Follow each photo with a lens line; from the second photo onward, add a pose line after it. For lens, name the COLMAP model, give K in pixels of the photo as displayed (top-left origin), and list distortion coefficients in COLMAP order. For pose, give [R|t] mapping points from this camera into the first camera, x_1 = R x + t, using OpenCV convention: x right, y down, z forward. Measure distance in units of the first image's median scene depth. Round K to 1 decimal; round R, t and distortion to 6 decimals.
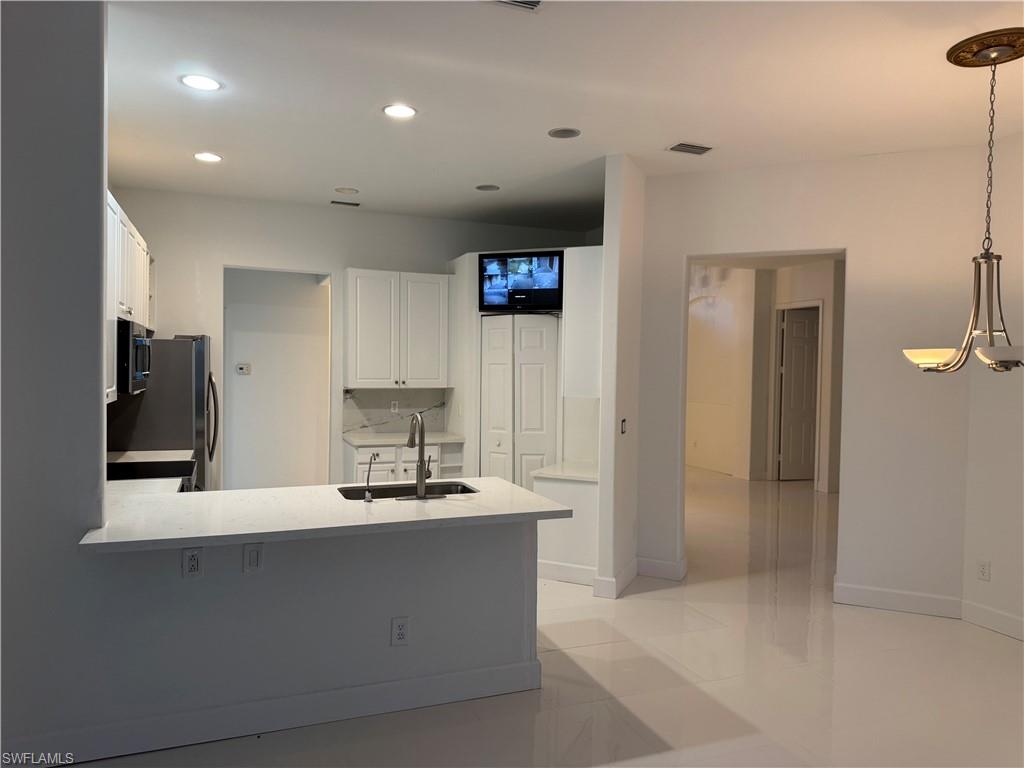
lens RADIAL K [[714.3, 0, 512.0], [0, 714.3, 384.0], [0, 0, 1]] dist [0.102983, -0.168536]
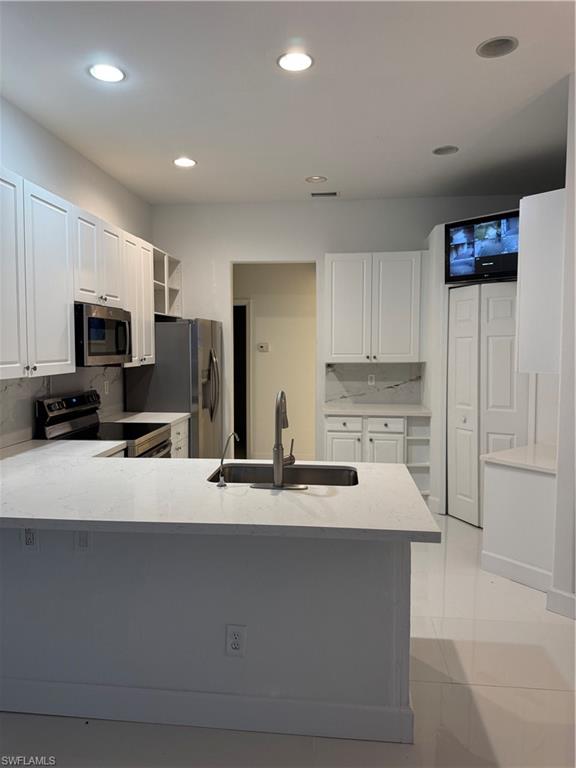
lens RADIAL K [[535.7, 0, 284.0], [0, 535.7, 380.7], [0, 0, 1]] dist [0.102983, -0.168536]
pose [[0.888049, 0.016220, -0.459463, 0.101239], [0.001467, 0.999272, 0.038112, 0.002212], [0.459747, -0.034519, 0.887379, 0.239900]]
